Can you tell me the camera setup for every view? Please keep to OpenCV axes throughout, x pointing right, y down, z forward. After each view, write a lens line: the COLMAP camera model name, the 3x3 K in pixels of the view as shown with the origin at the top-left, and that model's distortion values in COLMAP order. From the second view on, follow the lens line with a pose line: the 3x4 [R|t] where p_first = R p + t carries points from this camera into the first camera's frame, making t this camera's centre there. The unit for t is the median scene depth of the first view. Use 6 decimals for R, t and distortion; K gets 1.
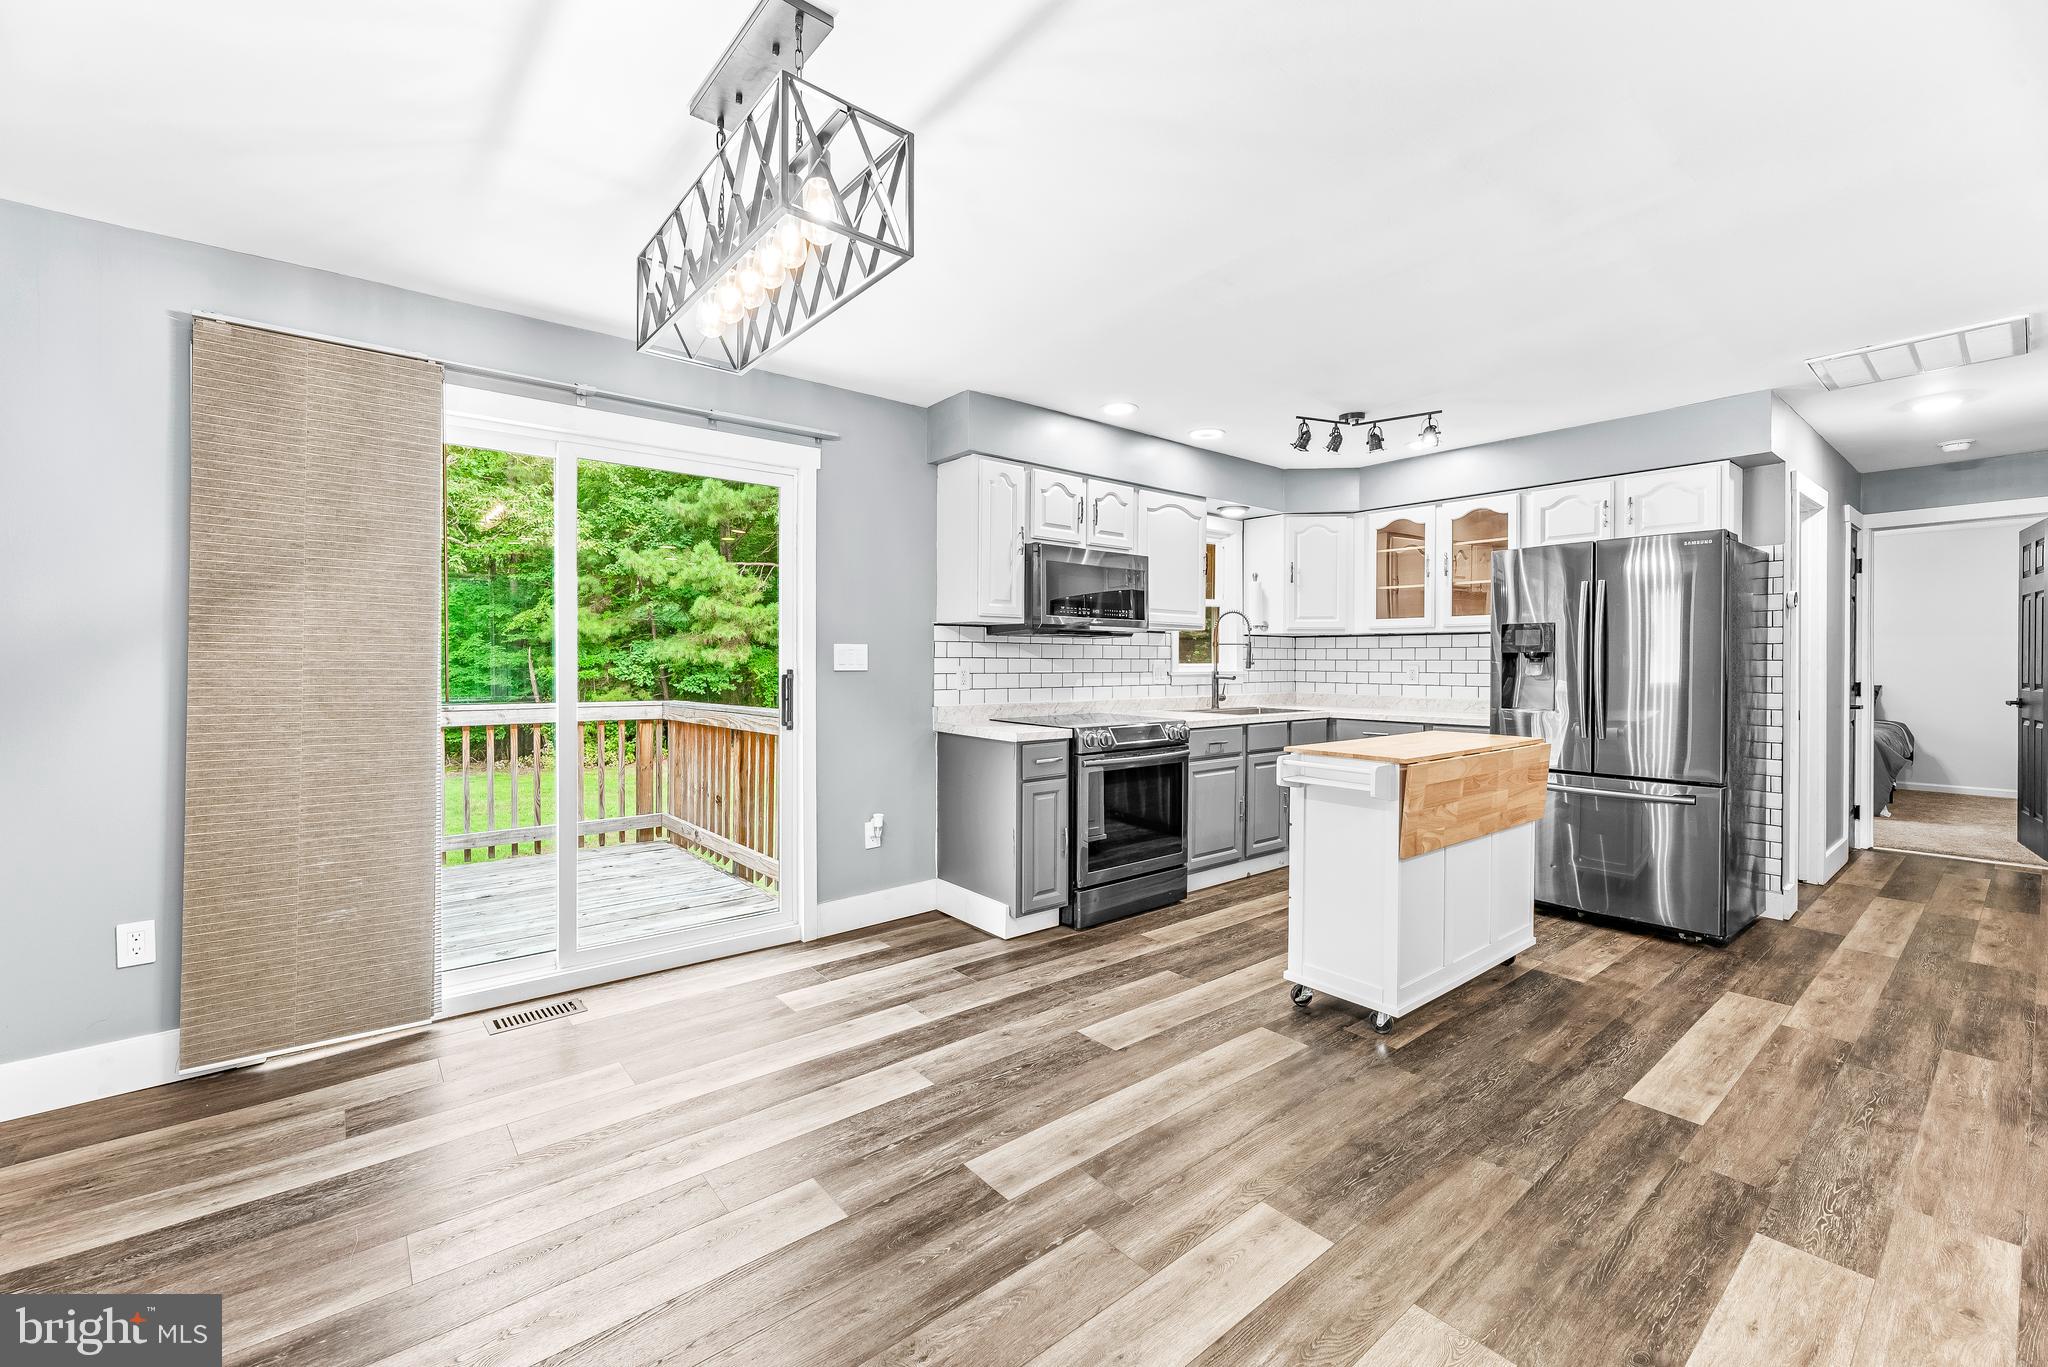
lens RADIAL K [[831.8, 0, 1004.6], [0, 831.8, 669.4], [0, 0, 1]] dist [-0.002391, 0.001007]
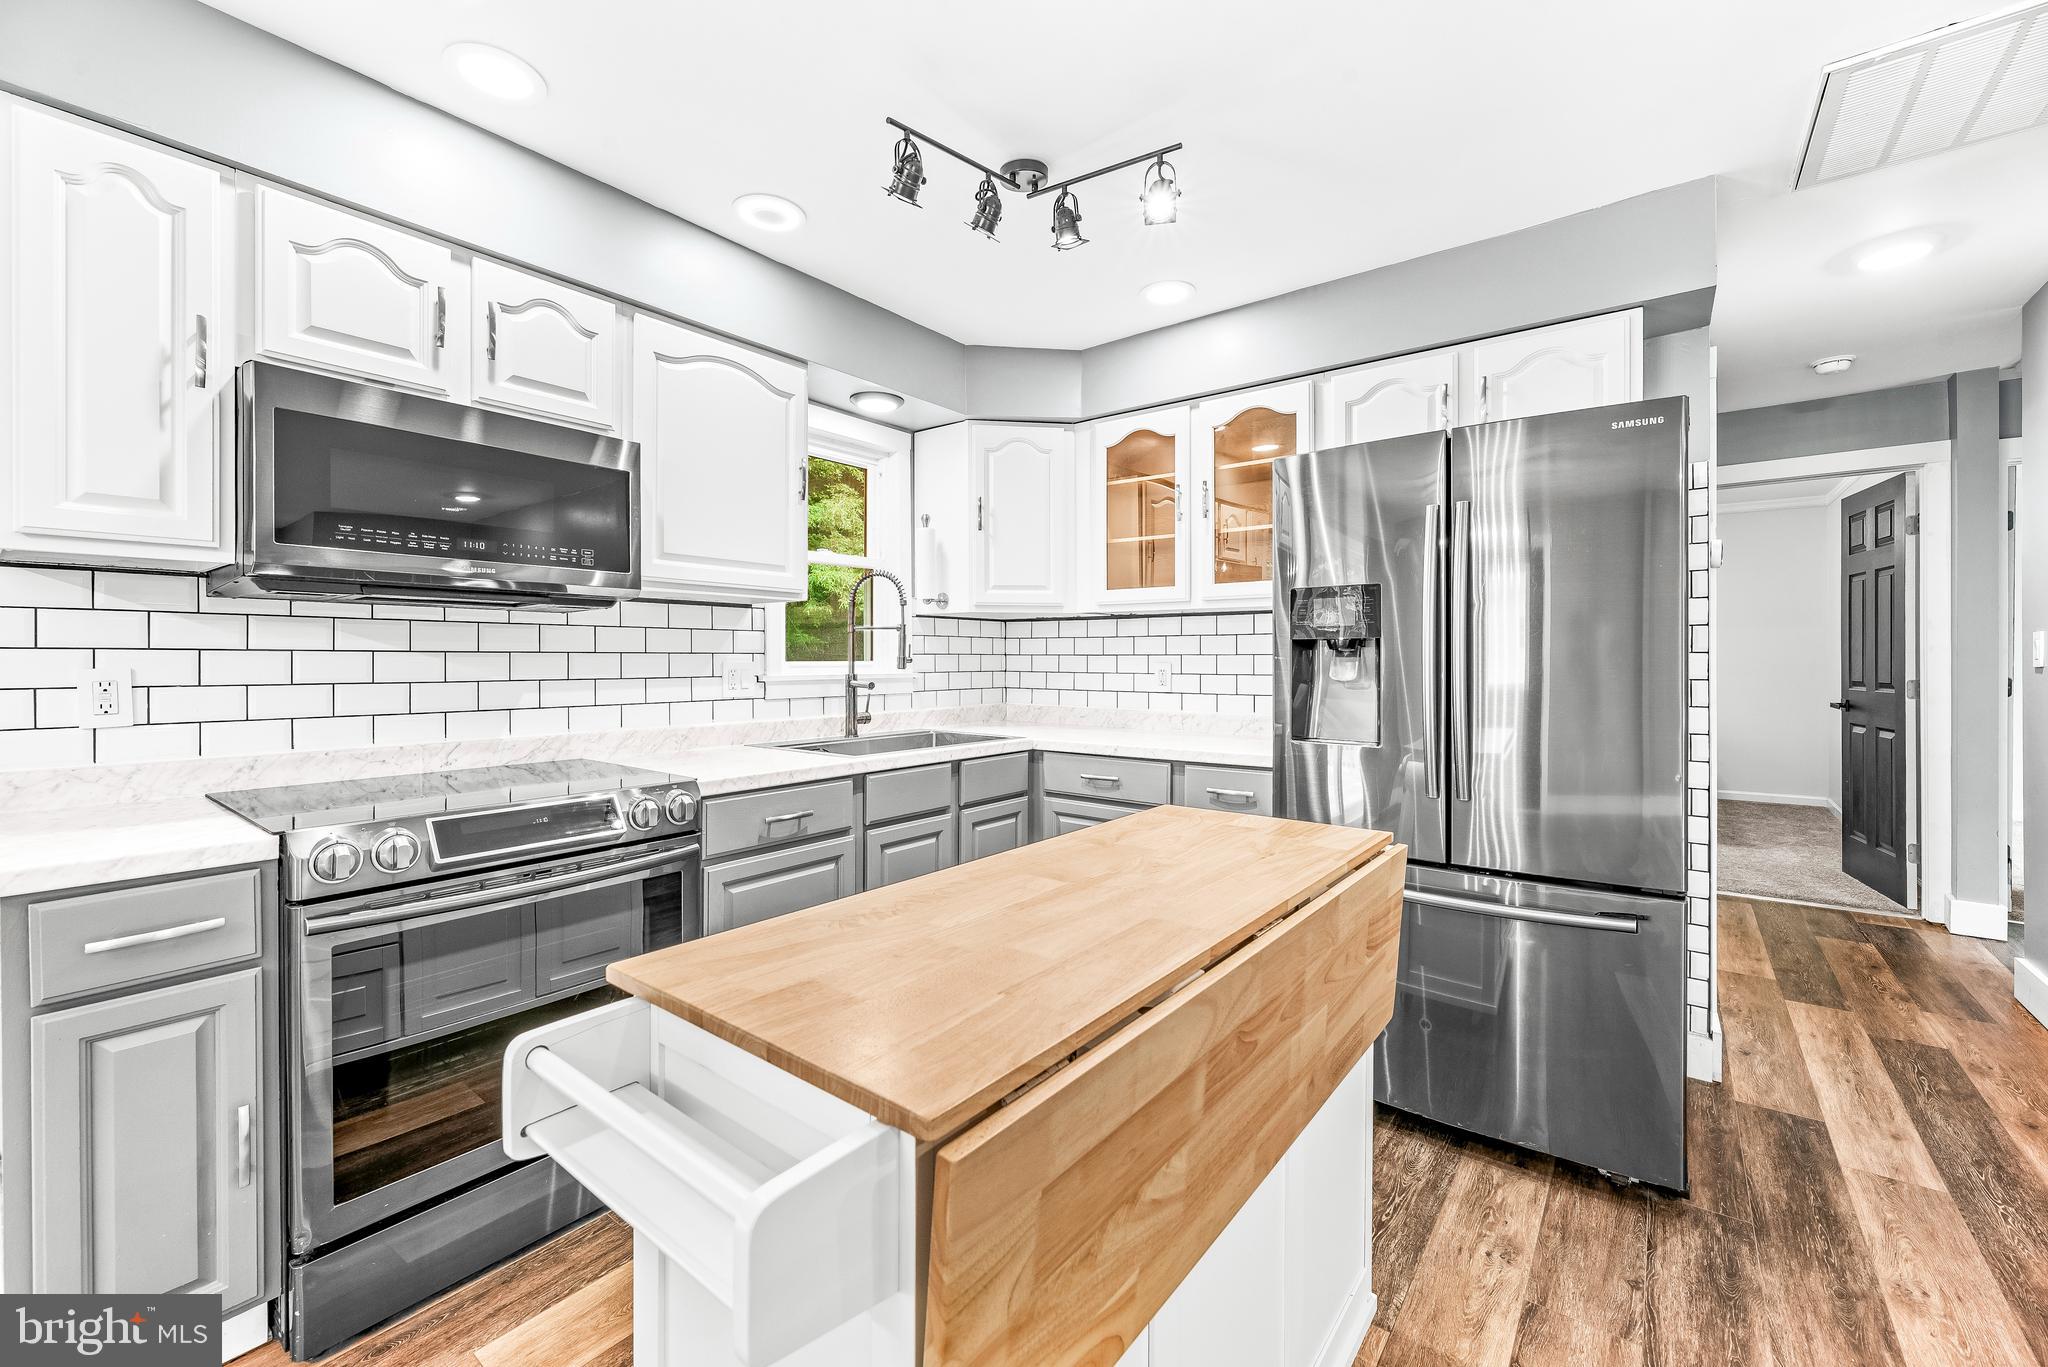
lens RADIAL K [[831.8, 0, 1009.2], [0, 831.8, 663.4], [0, 0, 1]] dist [-0.002391, 0.001007]
pose [[0.973701, -0.004370, 0.227787, 0.295079], [0.005531, 0.999975, -0.004458, -0.002895], [-0.227761, 0.005601, 0.973701, 0.514495]]
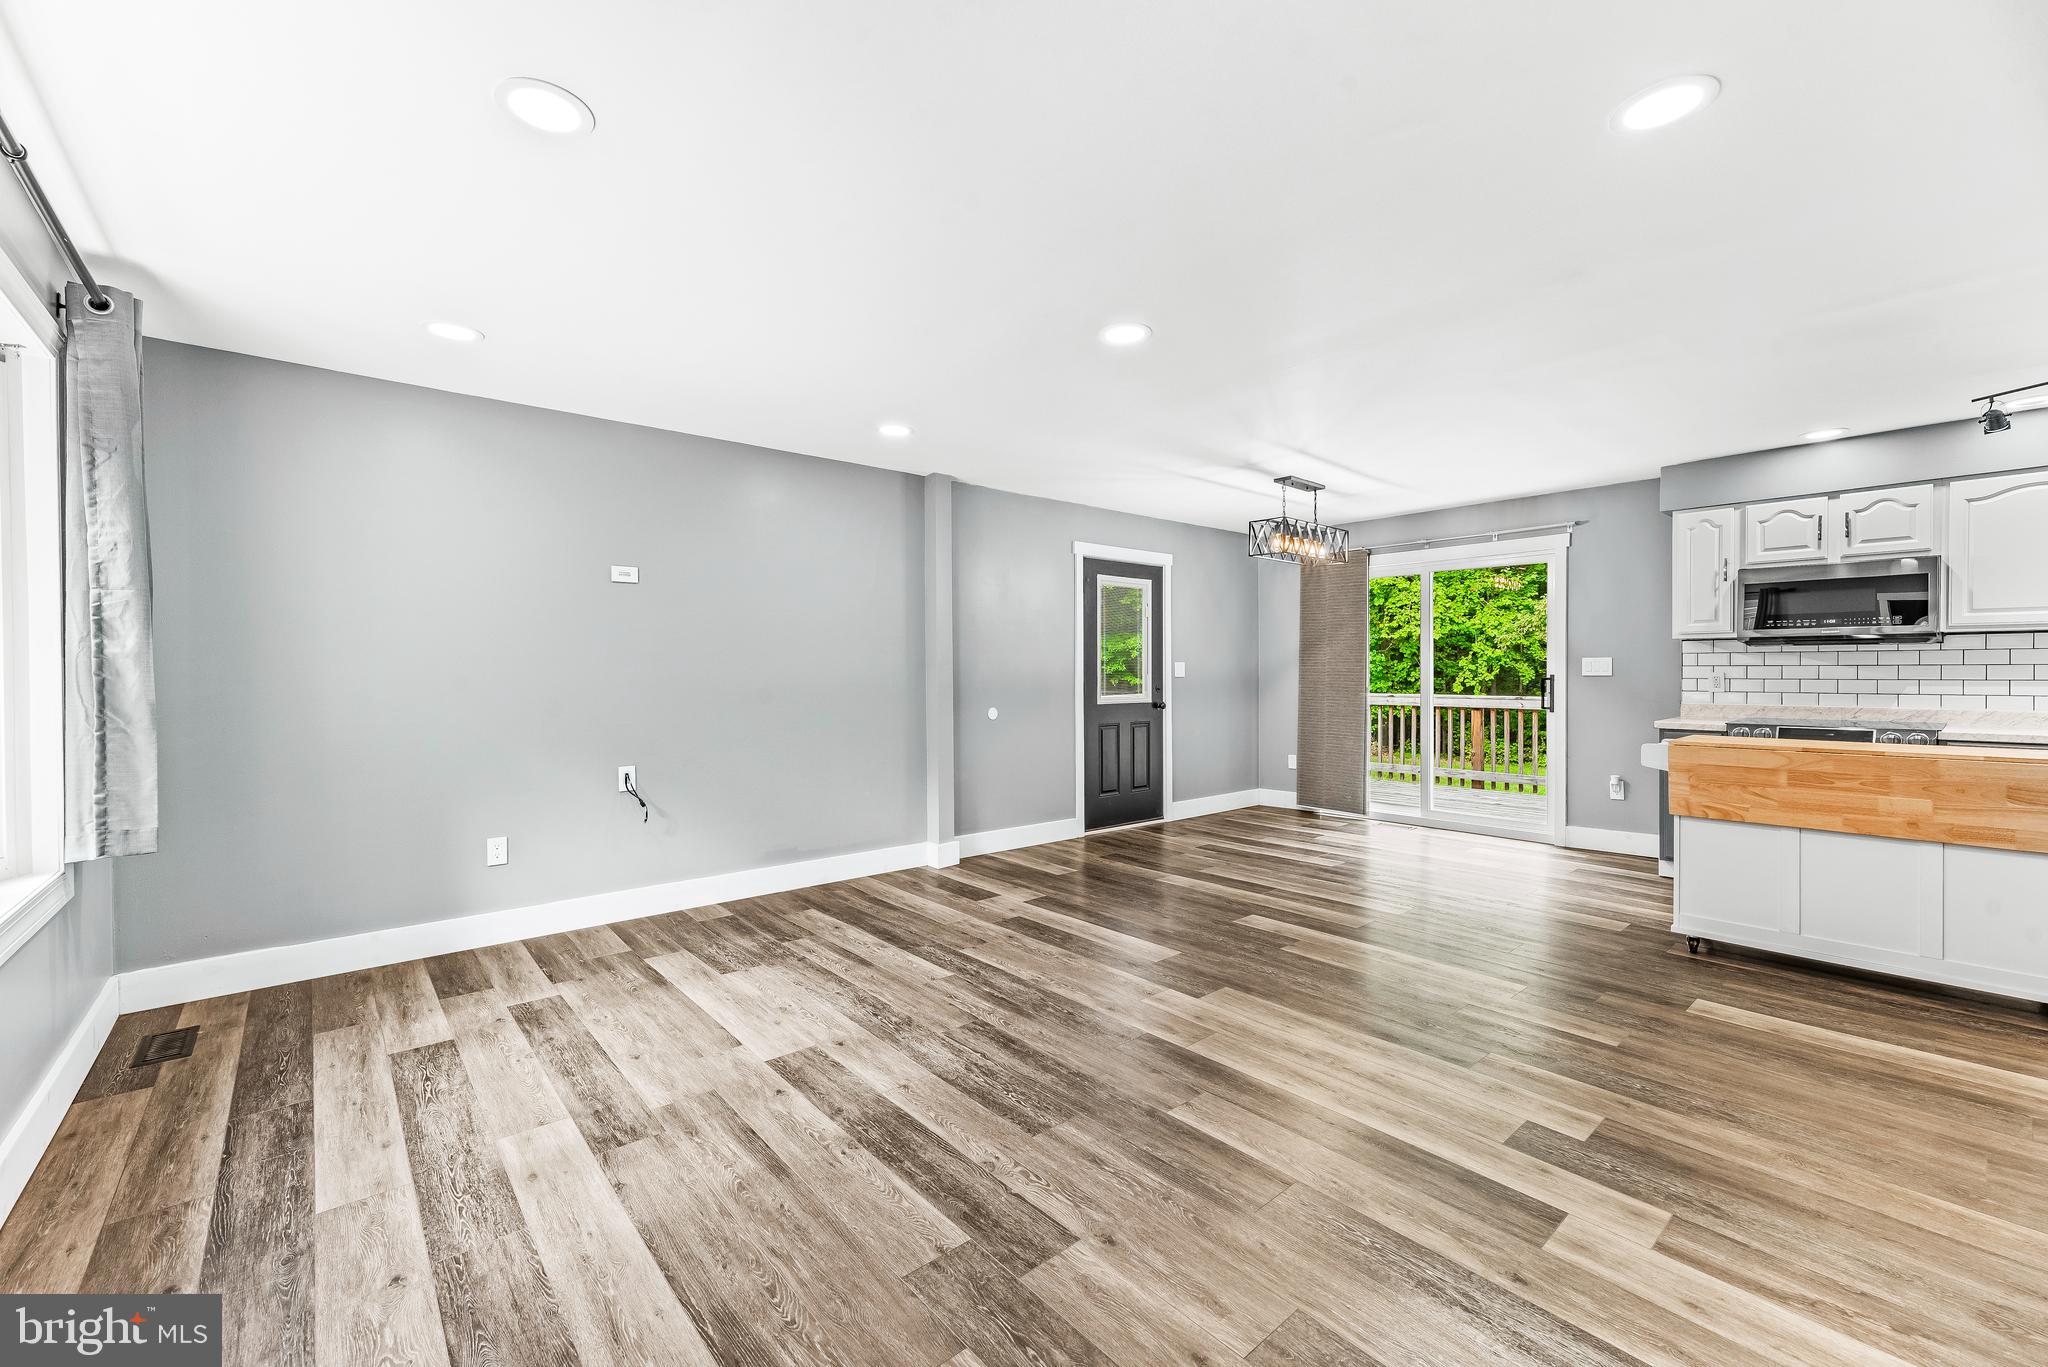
lens RADIAL K [[831.8, 0, 1005.6], [0, 831.8, 673.6], [0, 0, 1]] dist [-0.002391, 0.001007]
pose [[0.020770, 0.003371, -0.999779, 1.182858], [-0.005214, 0.999981, 0.003263, -0.001085], [0.999771, 0.005145, 0.020788, -0.078668]]
